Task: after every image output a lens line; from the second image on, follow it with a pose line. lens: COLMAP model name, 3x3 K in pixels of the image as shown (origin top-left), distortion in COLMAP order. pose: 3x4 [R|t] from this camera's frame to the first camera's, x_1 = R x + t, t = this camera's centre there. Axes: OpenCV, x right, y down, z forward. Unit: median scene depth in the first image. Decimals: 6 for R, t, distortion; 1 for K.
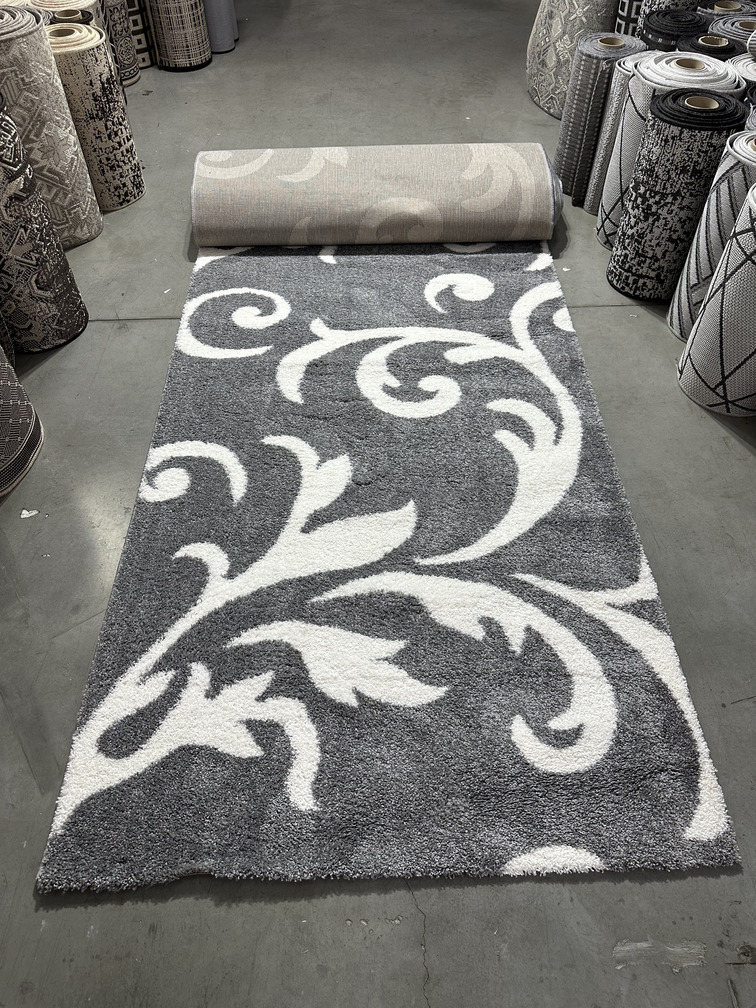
lens RADIAL K [[712.5, 0, 378.9], [0, 712.5, 504.6], [0, 0, 1]] dist [0.024965, -0.034720]
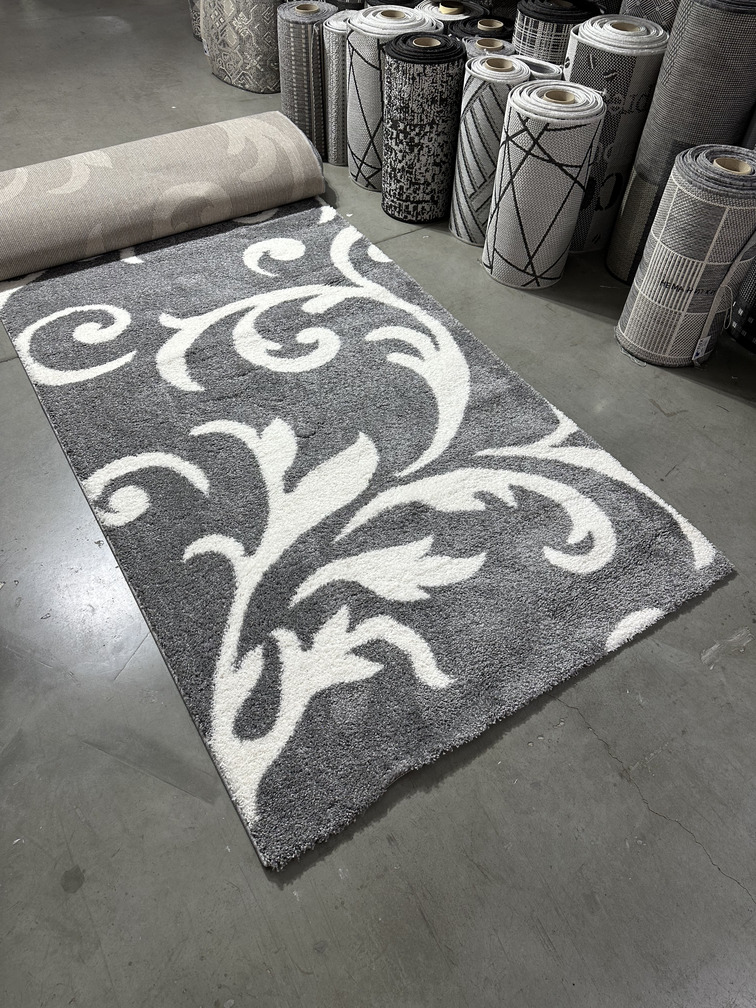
lens RADIAL K [[712.5, 0, 382.0], [0, 712.5, 507.1], [0, 0, 1]] dist [0.024965, -0.034720]
pose [[0.856393, -0.374920, 0.355002, -0.309175], [0.373526, 0.924554, 0.075347, 0.027883], [-0.356468, 0.068076, 0.931824, -0.017361]]
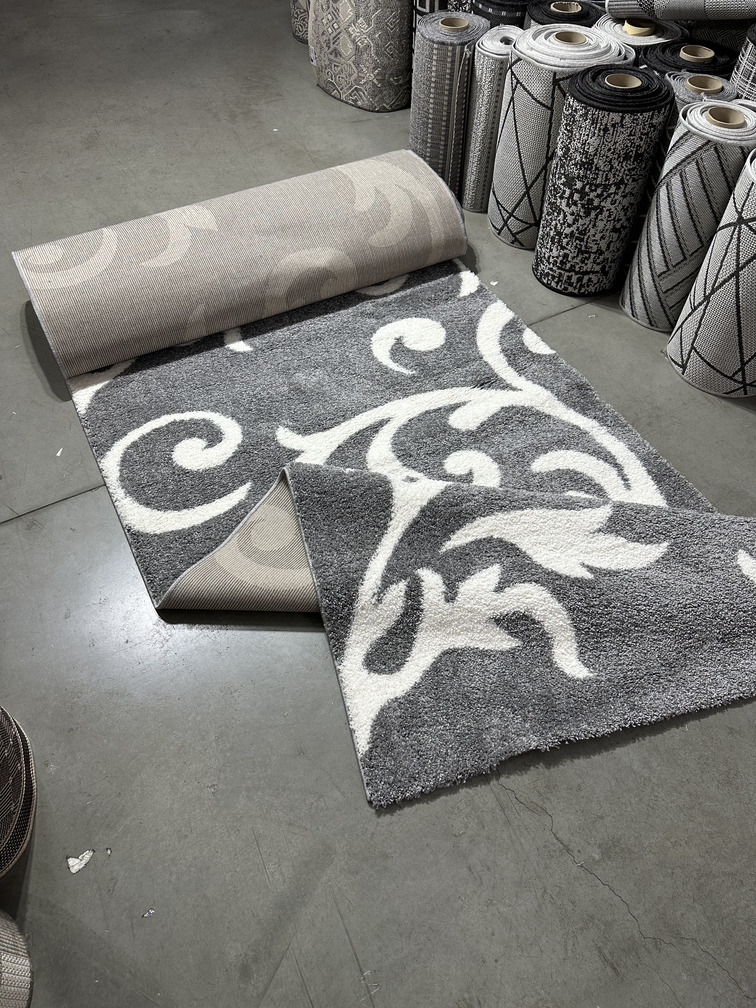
lens RADIAL K [[712.5, 0, 381.3], [0, 712.5, 507.3], [0, 0, 1]] dist [0.024965, -0.034720]
pose [[0.889945, -0.351254, 0.290894, -0.276004], [0.339230, 0.936138, 0.092563, -0.236331], [-0.304830, 0.016304, 0.952267, 0.227340]]
